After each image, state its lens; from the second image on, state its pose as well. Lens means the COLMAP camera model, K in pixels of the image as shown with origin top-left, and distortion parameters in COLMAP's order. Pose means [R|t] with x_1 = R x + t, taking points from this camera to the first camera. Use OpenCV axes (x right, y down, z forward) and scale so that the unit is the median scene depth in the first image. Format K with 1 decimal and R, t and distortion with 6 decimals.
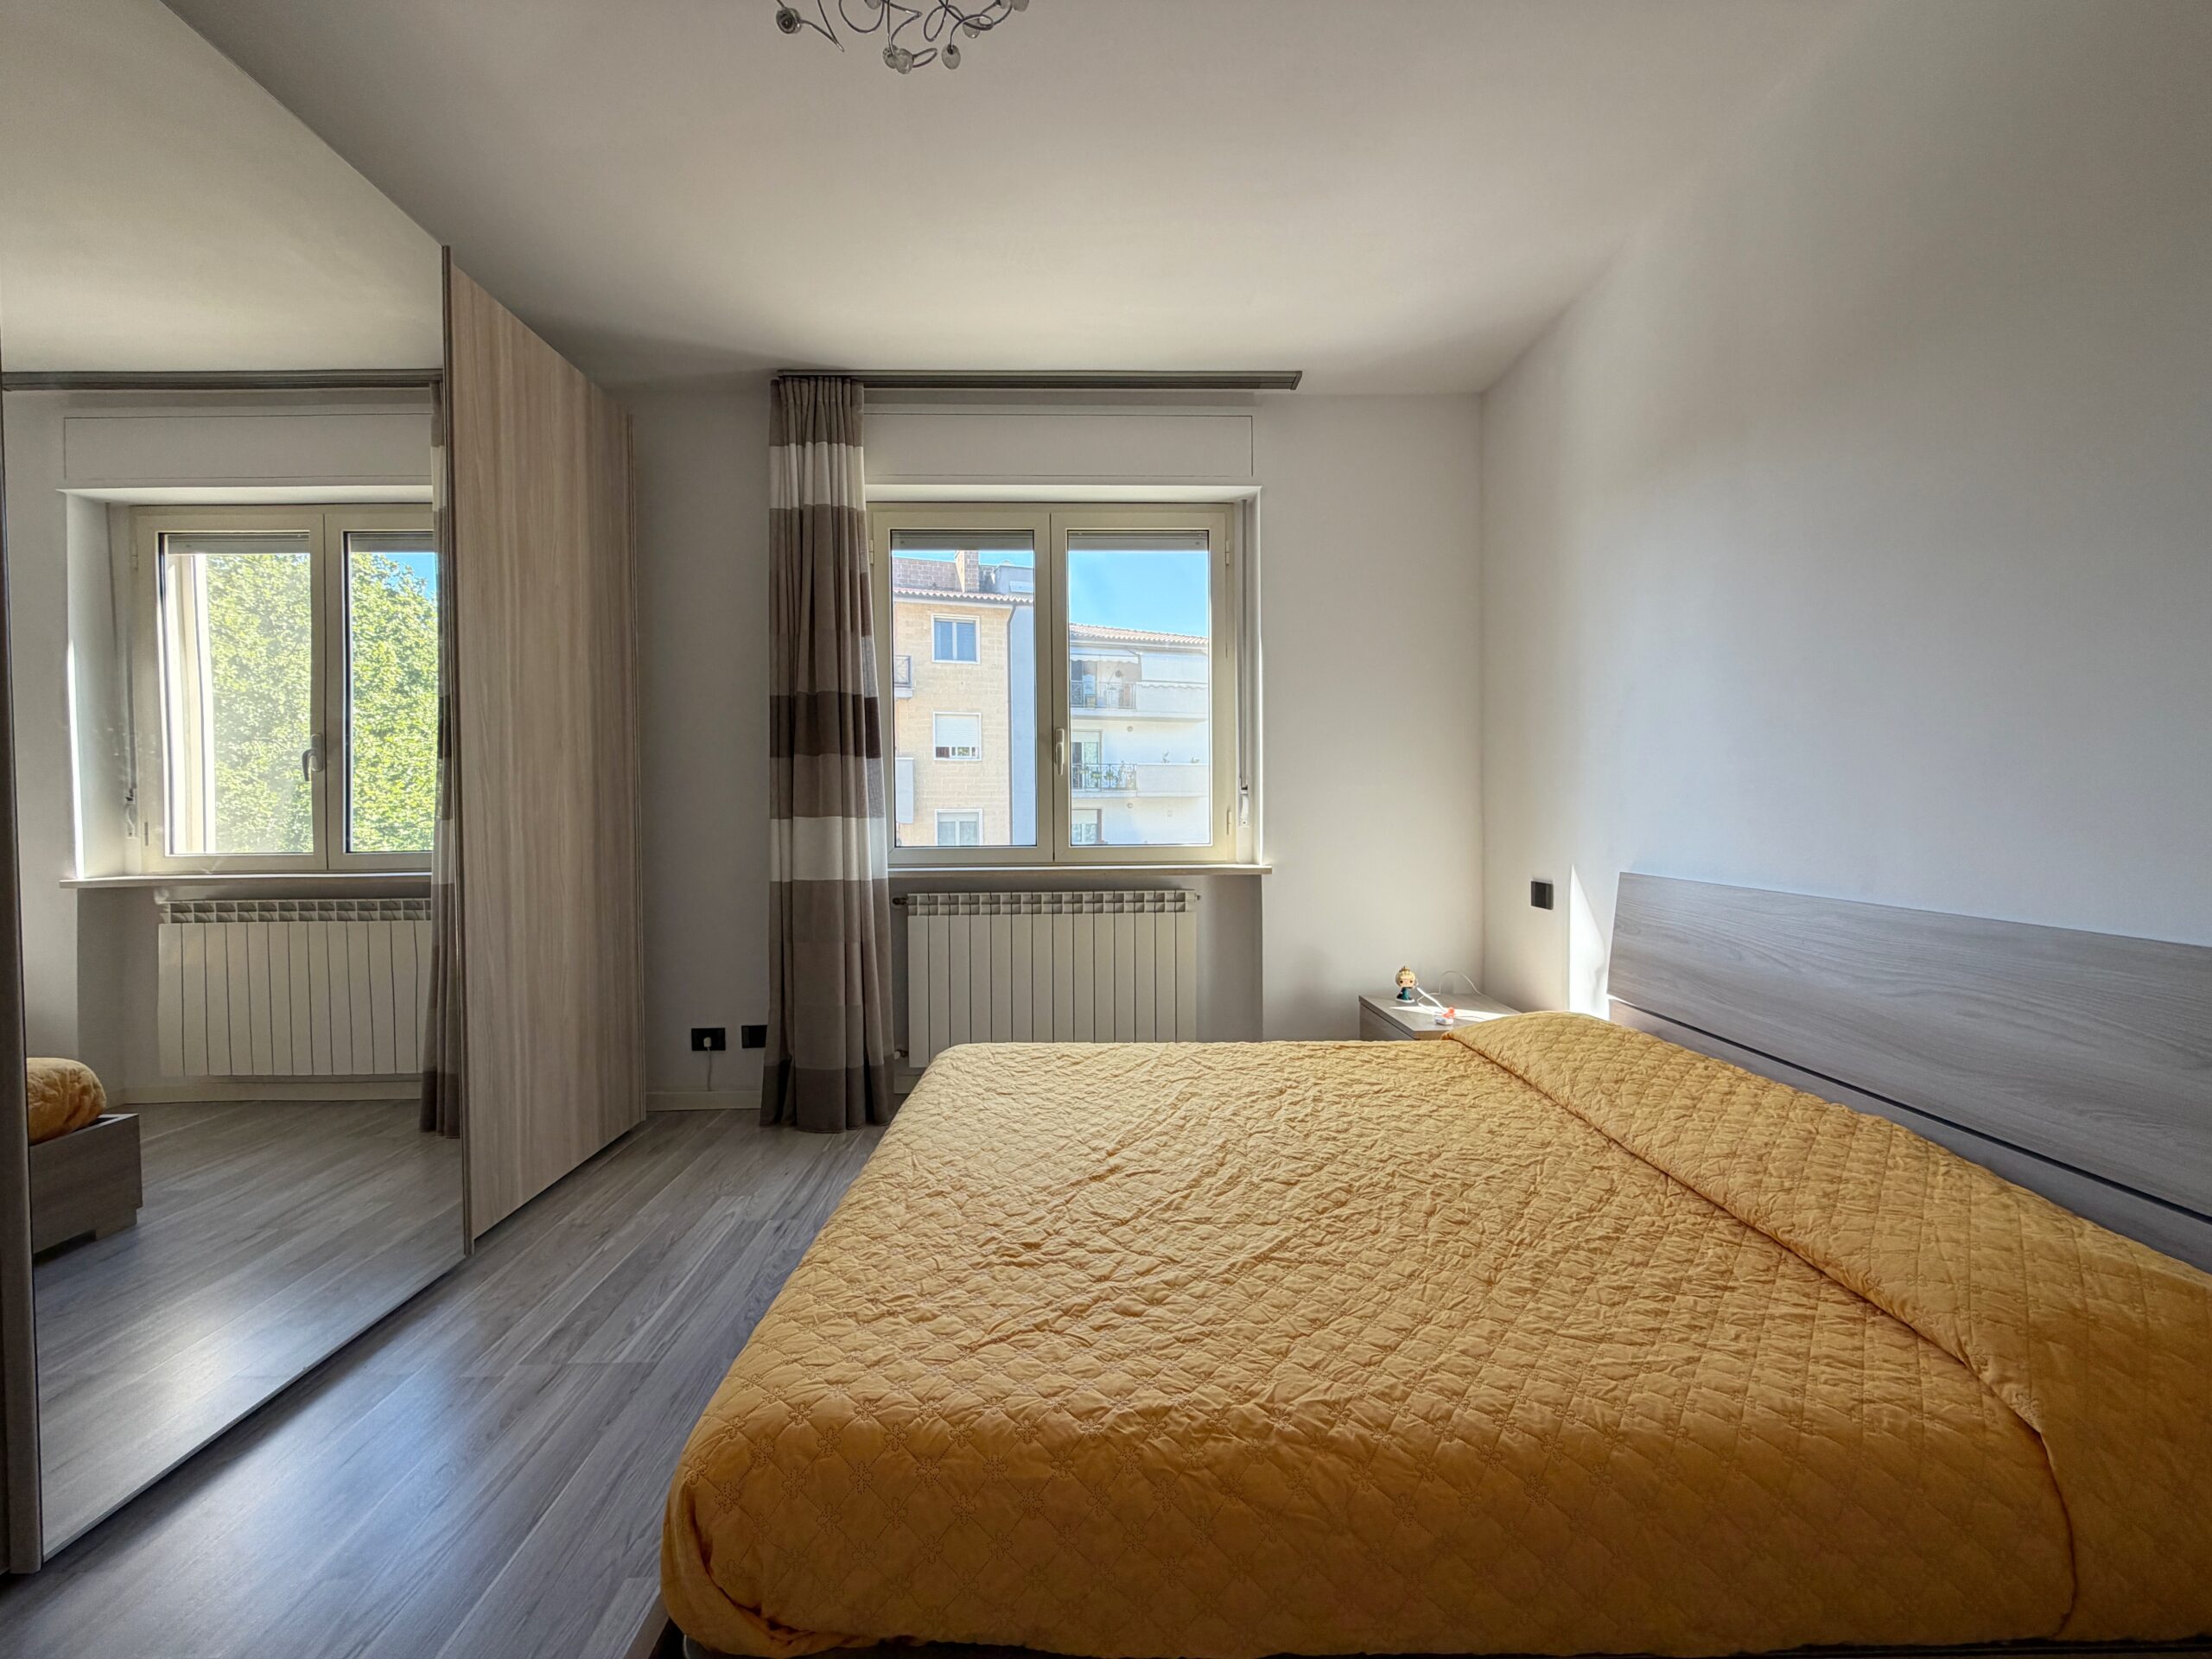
lens RADIAL K [[888.3, 0, 1106.7], [0, 888.3, 816.4], [0, 0, 1]] dist [-0.001036, 0.000404]
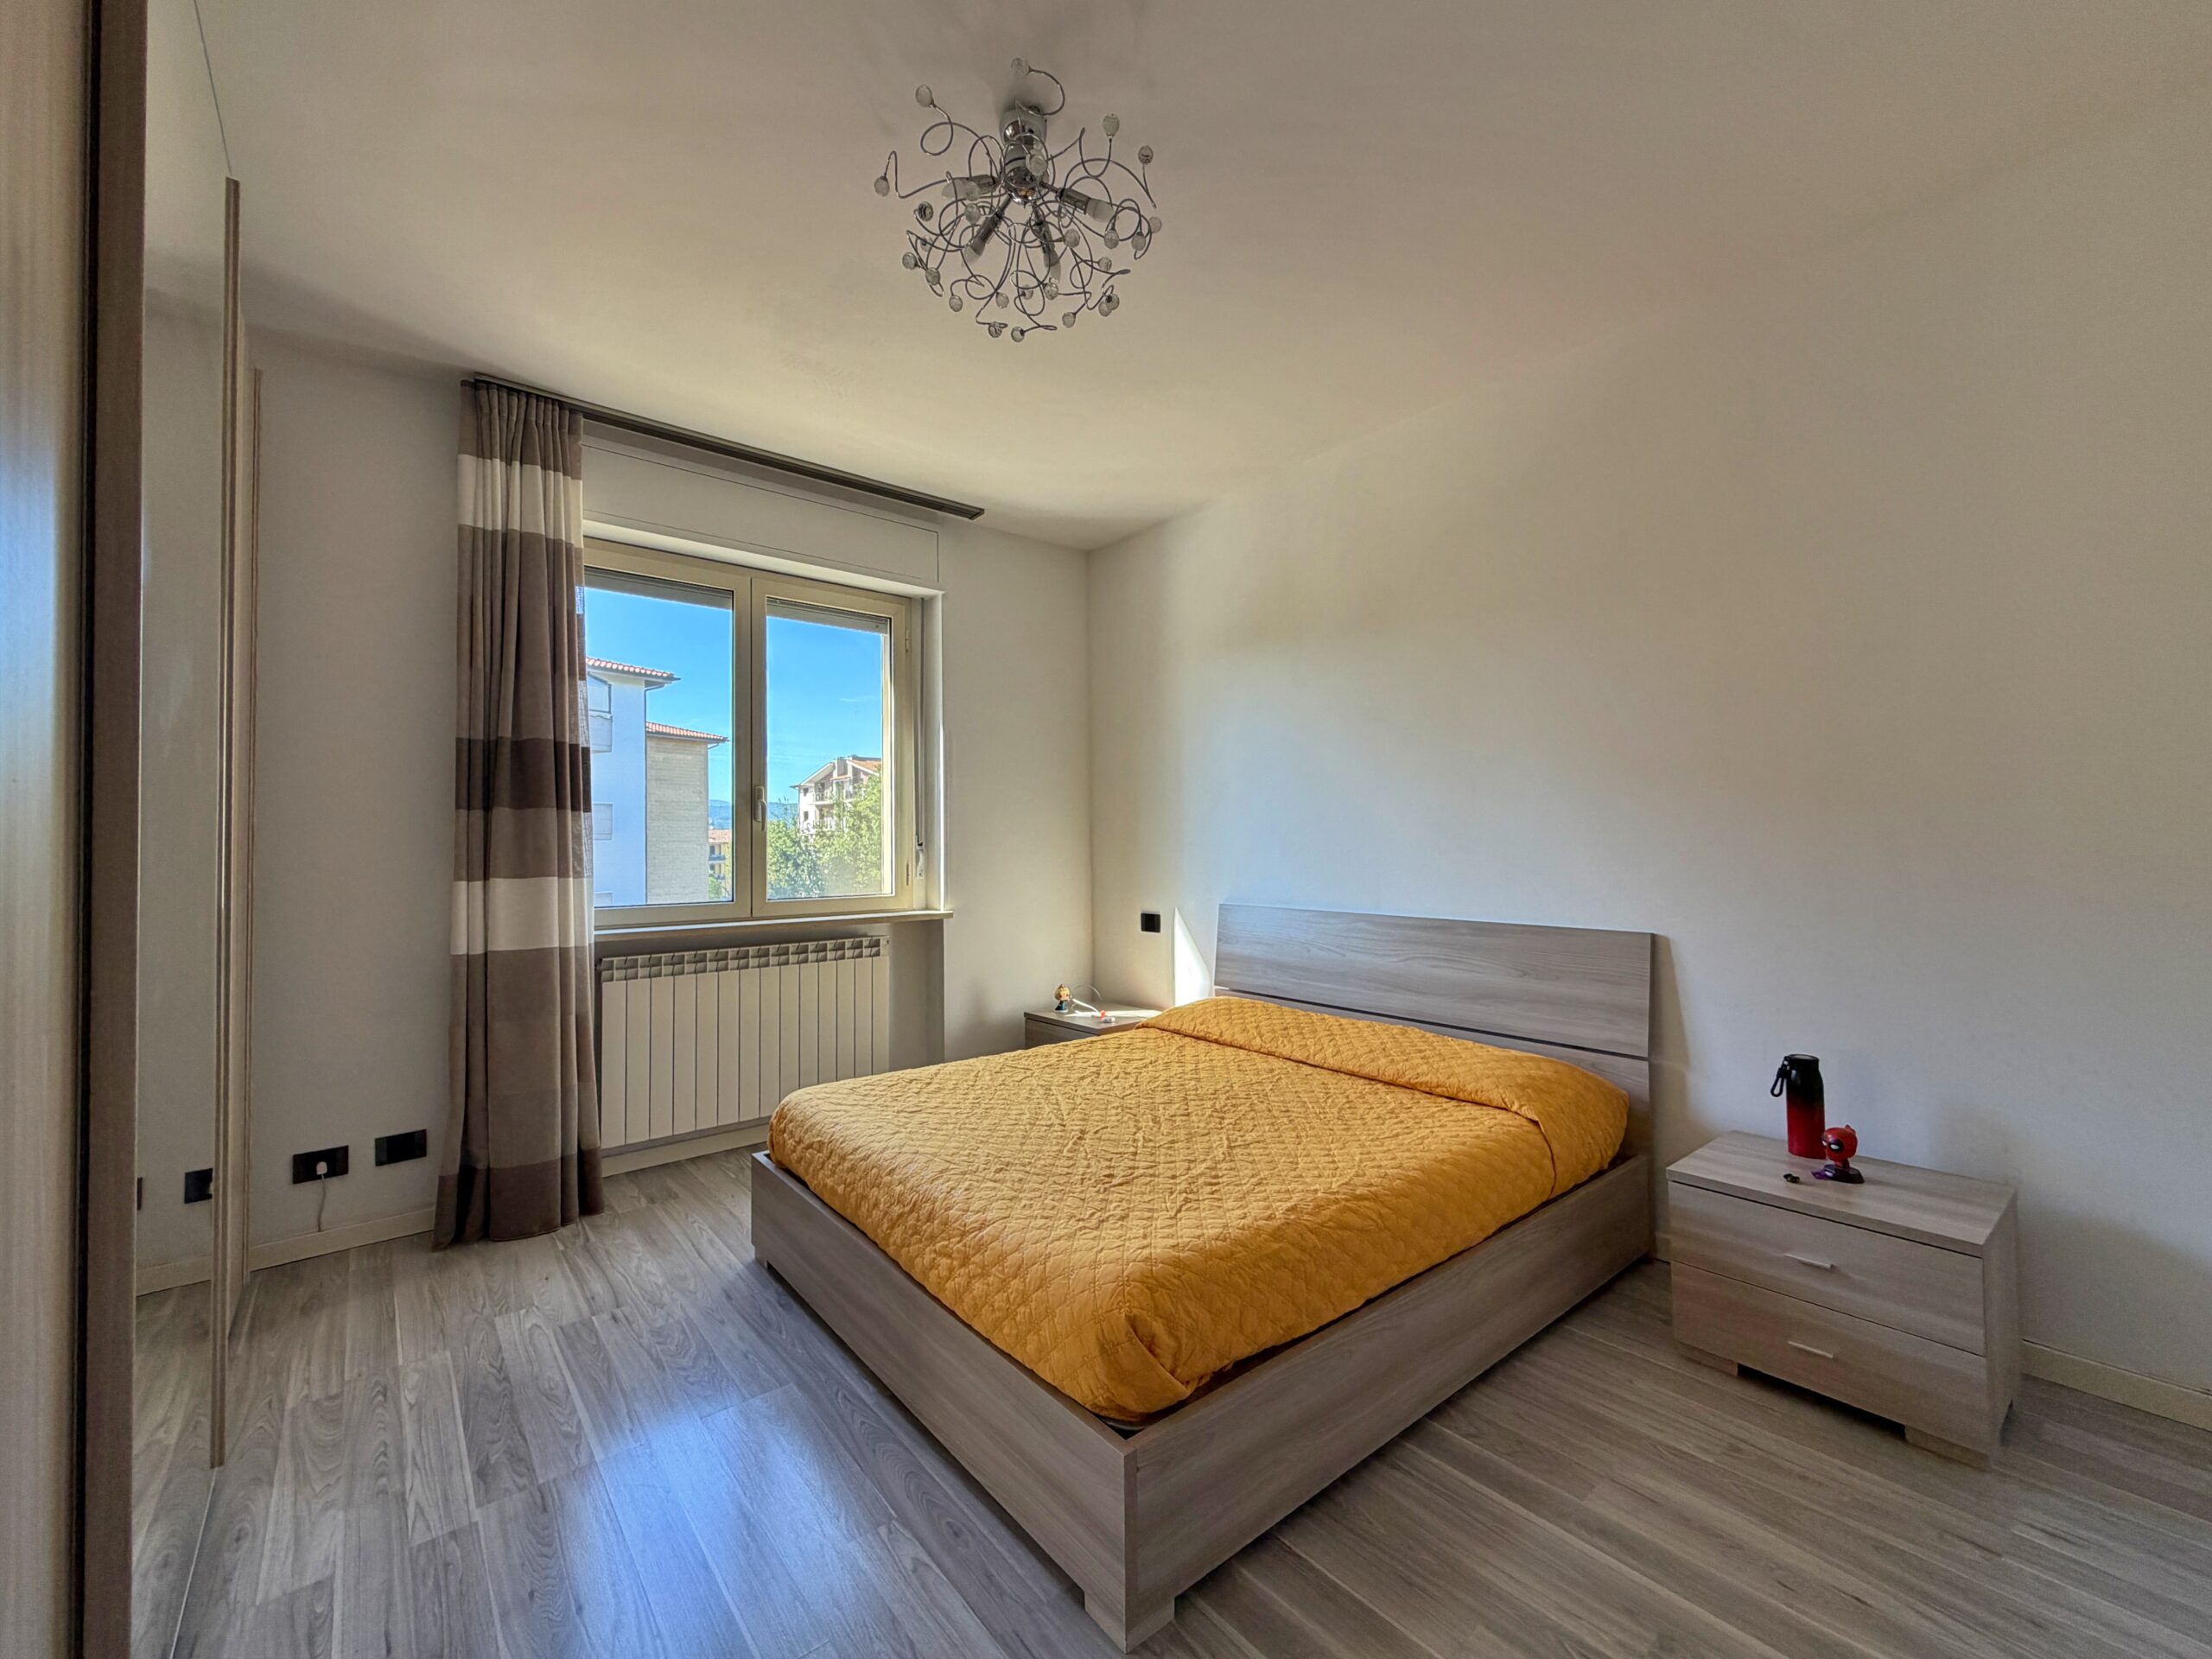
lens RADIAL K [[888.3, 0, 1119.7], [0, 888.3, 815.7], [0, 0, 1]] dist [-0.001036, 0.000404]
pose [[0.779634, 0.023049, 0.625811, -0.417942], [0.007544, 0.998904, -0.046188, -0.016187], [-0.626190, 0.040731, 0.778606, -0.070269]]
